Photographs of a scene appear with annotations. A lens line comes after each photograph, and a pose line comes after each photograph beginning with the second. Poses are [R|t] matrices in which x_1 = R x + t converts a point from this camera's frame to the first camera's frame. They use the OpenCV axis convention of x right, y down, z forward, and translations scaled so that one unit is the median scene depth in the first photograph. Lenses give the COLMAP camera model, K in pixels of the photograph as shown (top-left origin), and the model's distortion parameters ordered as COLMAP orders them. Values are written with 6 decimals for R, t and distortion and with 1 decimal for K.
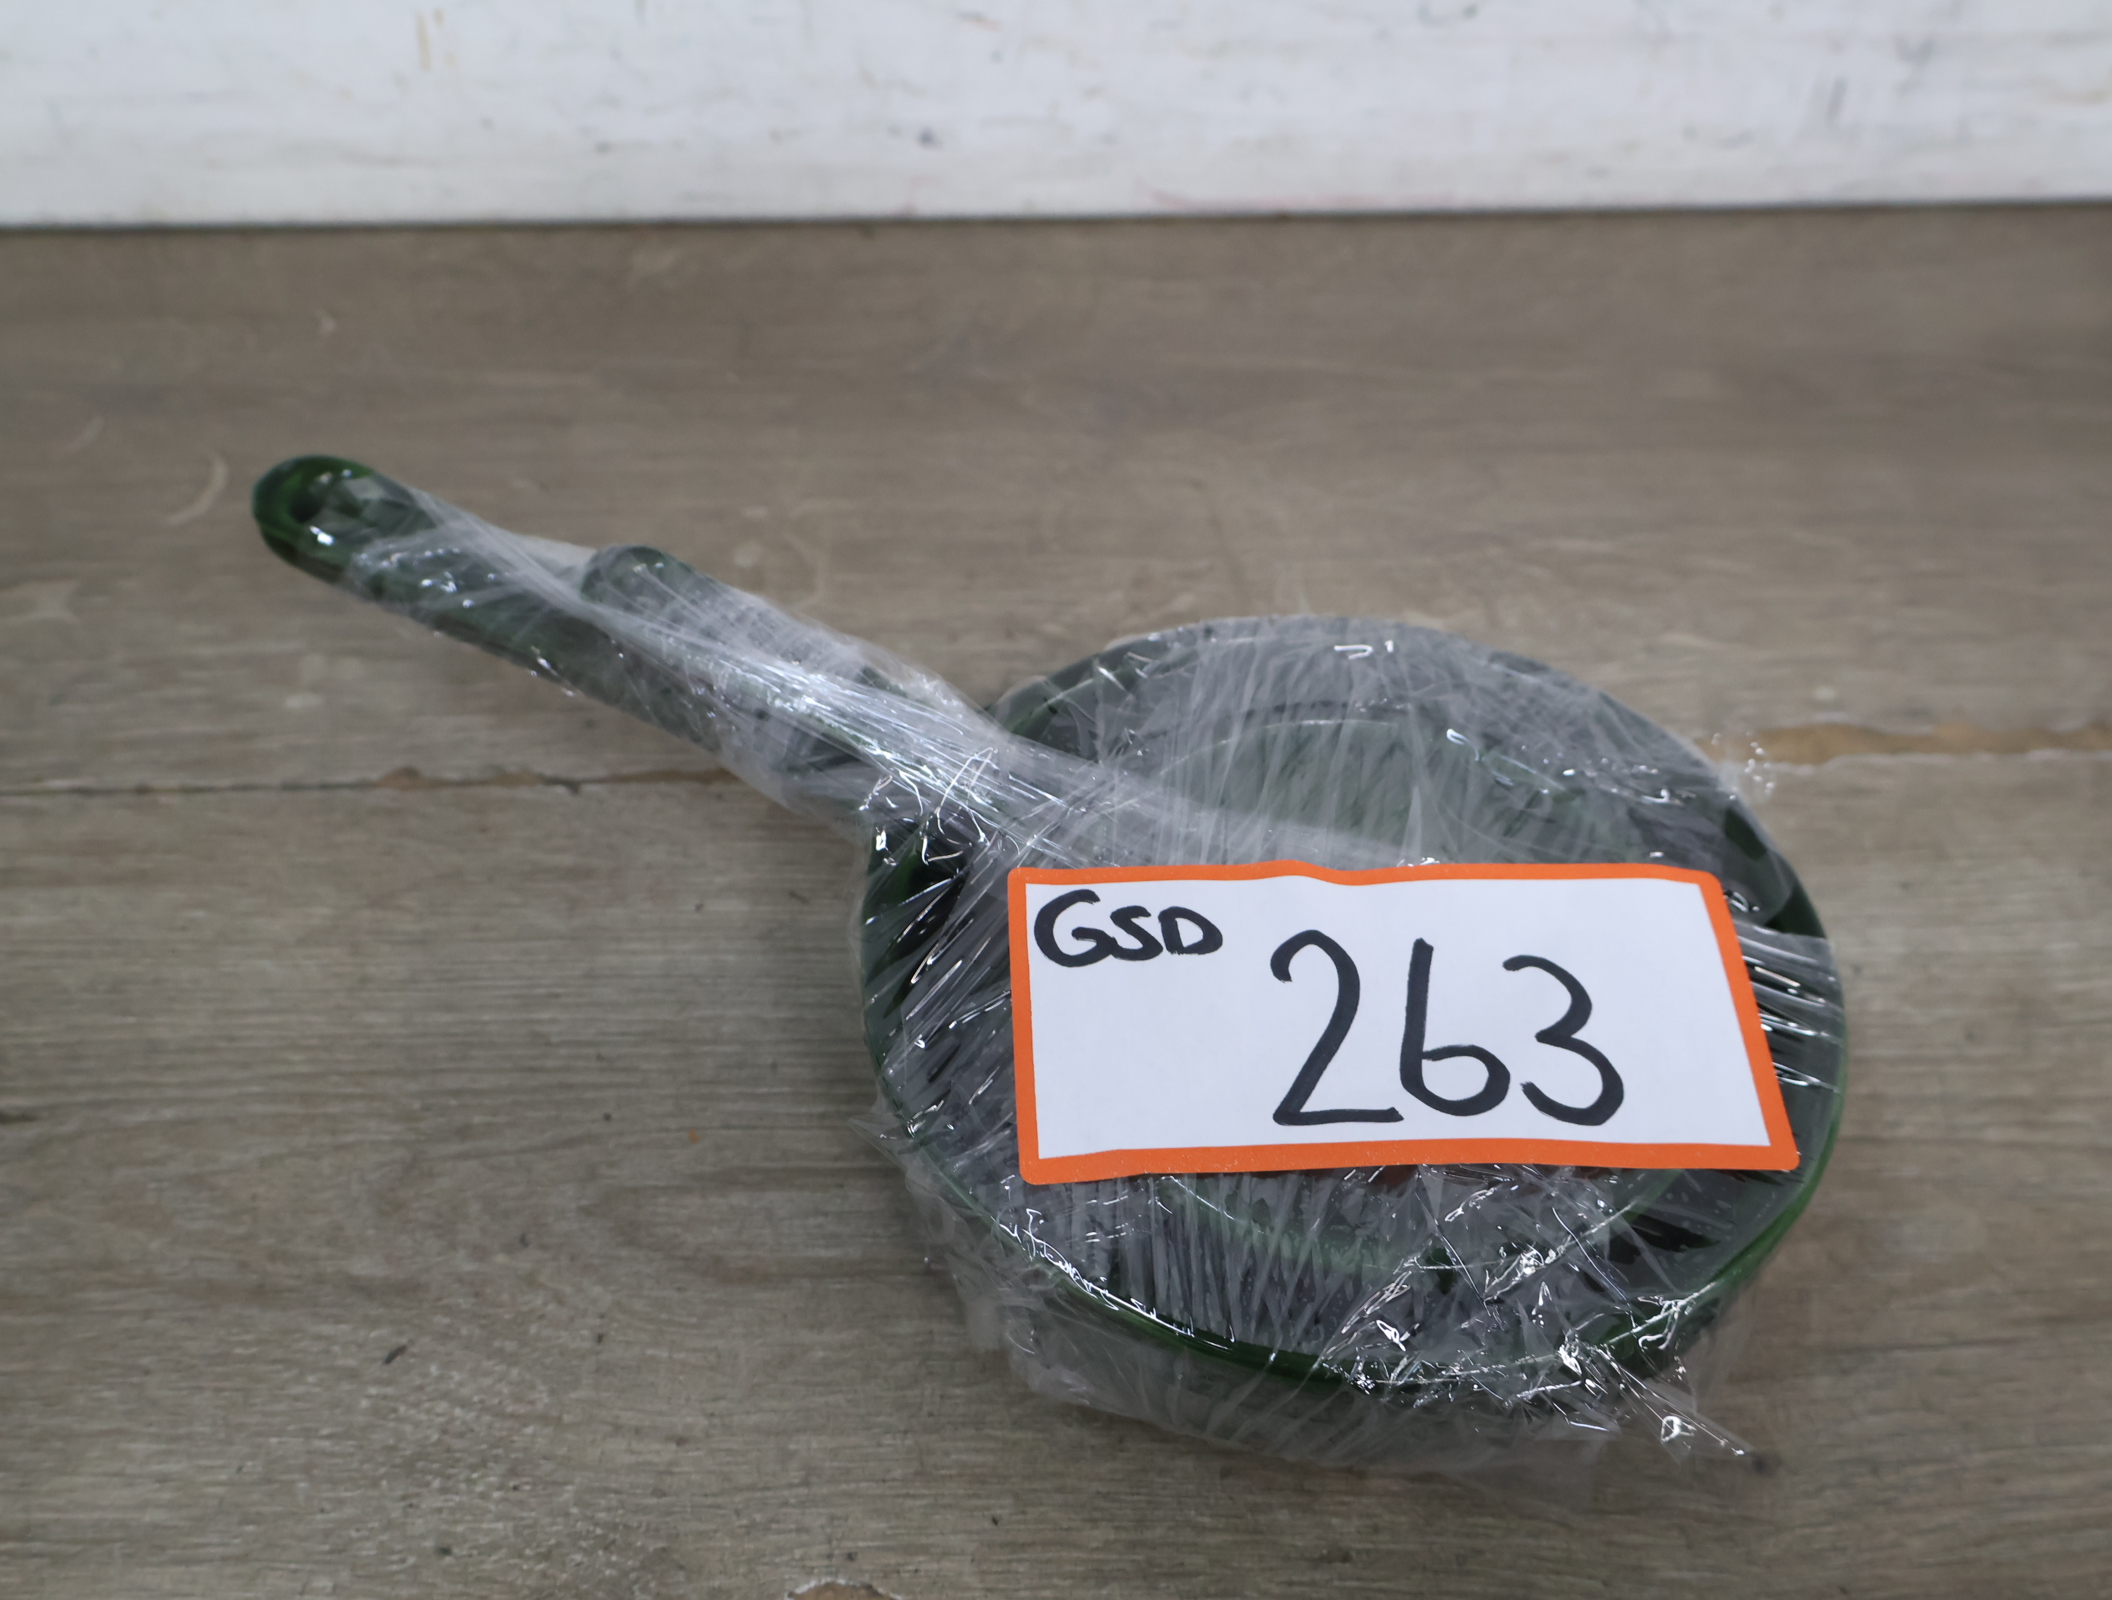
lens RADIAL K [[2432.7, 0, 1060.3], [0, 2432.7, 811.9], [0, 0, 1]] dist [0.011303, 0.000000]
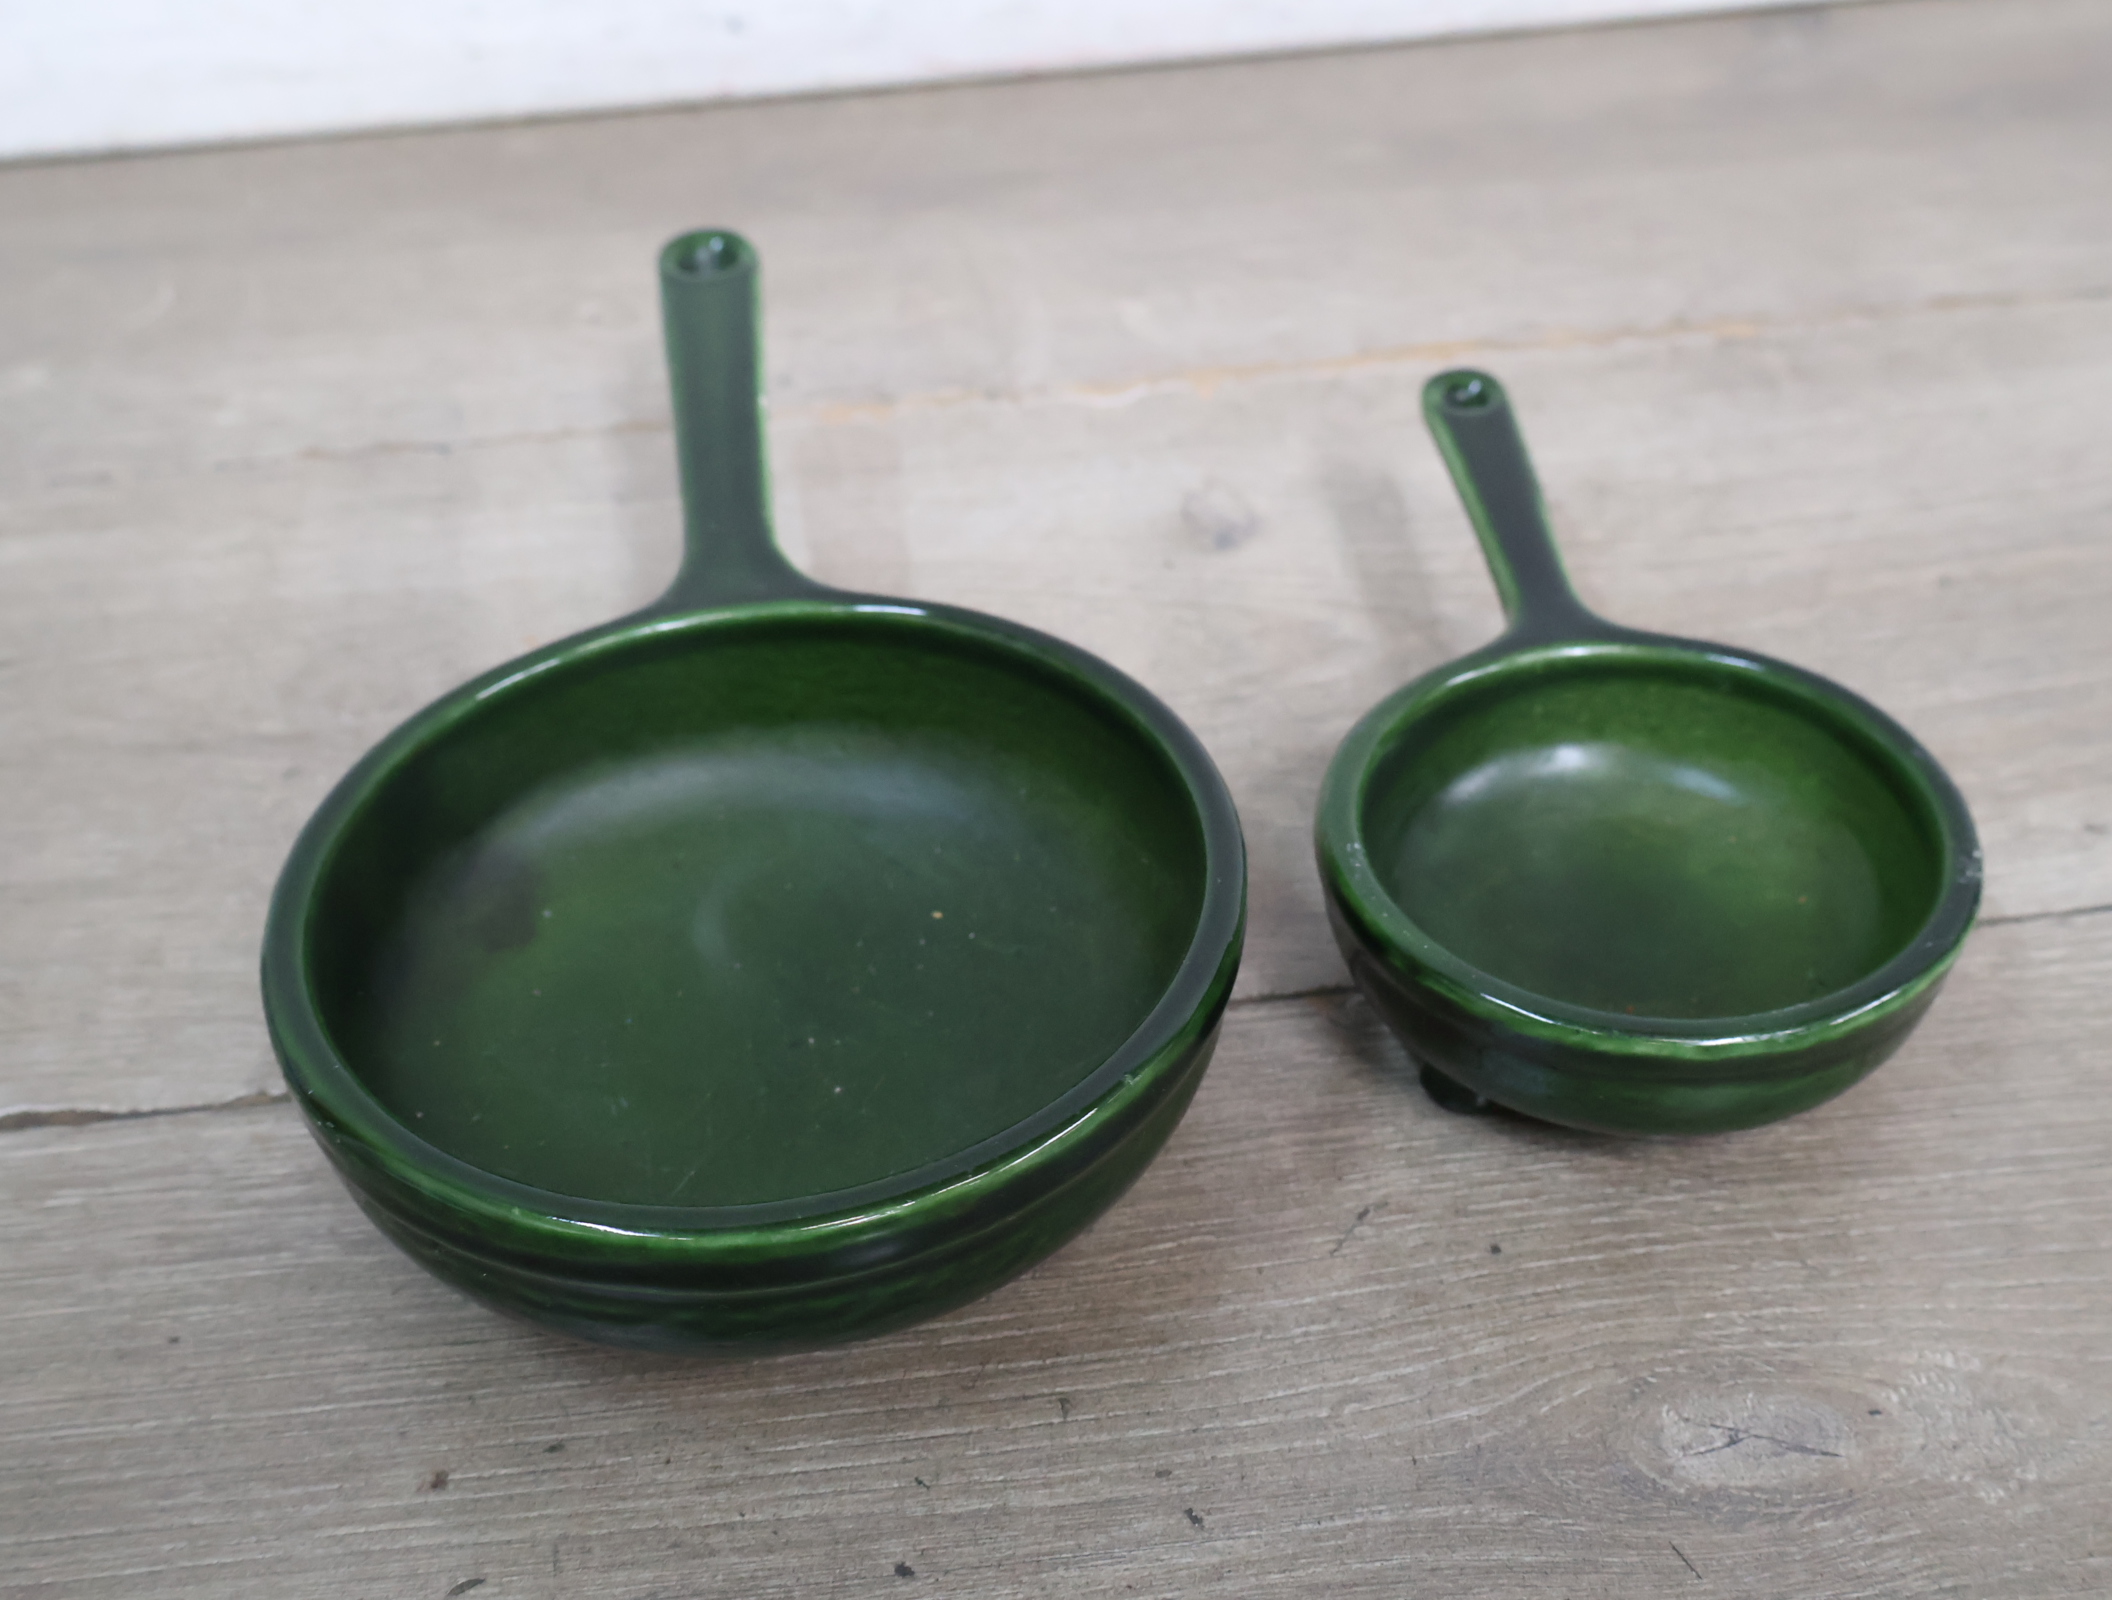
lens RADIAL K [[2432.7, 0, 1054.0], [0, 2432.7, 790.5], [0, 0, 1]] dist [0.011303, 0.000000]
pose [[0.996378, -0.083044, -0.018303, 0.147486], [0.079544, 0.986277, -0.144677, 0.448424], [0.030066, 0.142697, 0.989310, -0.248851]]
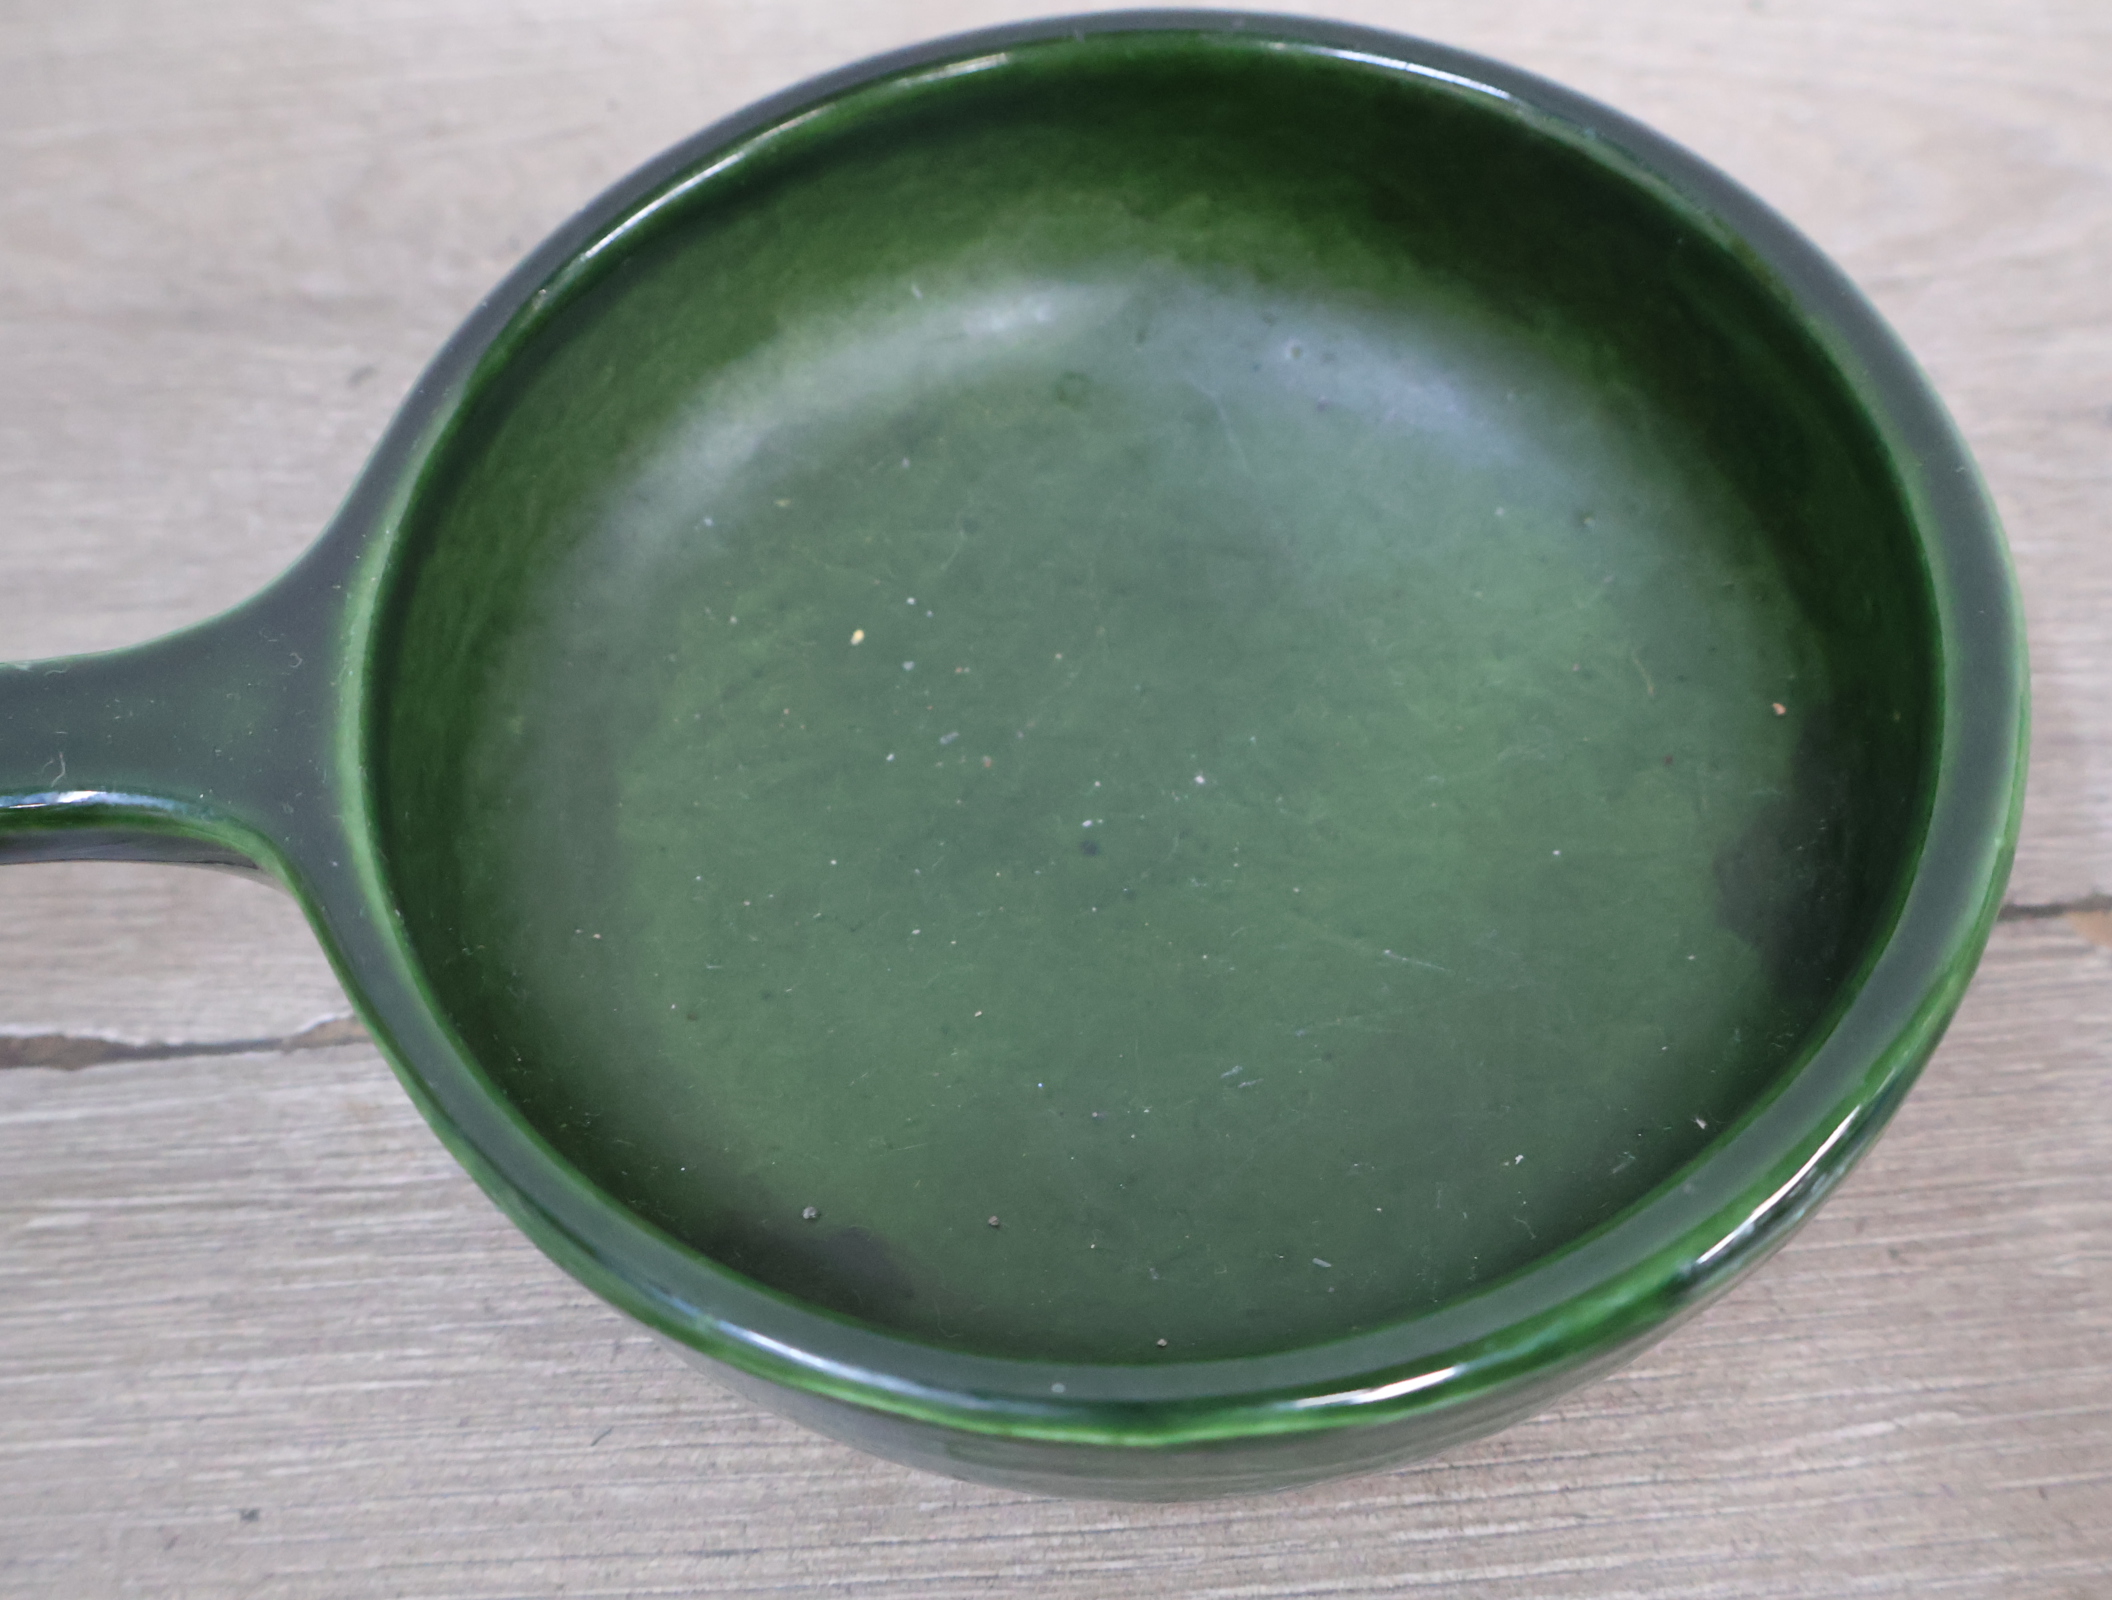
lens RADIAL K [[2432.7, 0, 1060.3], [0, 2432.7, 815.9], [0, 0, 1]] dist [0.011303, 0.000000]
pose [[0.995998, -0.039022, -0.080401, 0.013804], [0.055414, 0.975474, 0.213024, 0.205985], [0.070116, -0.216627, 0.973733, 0.207228]]
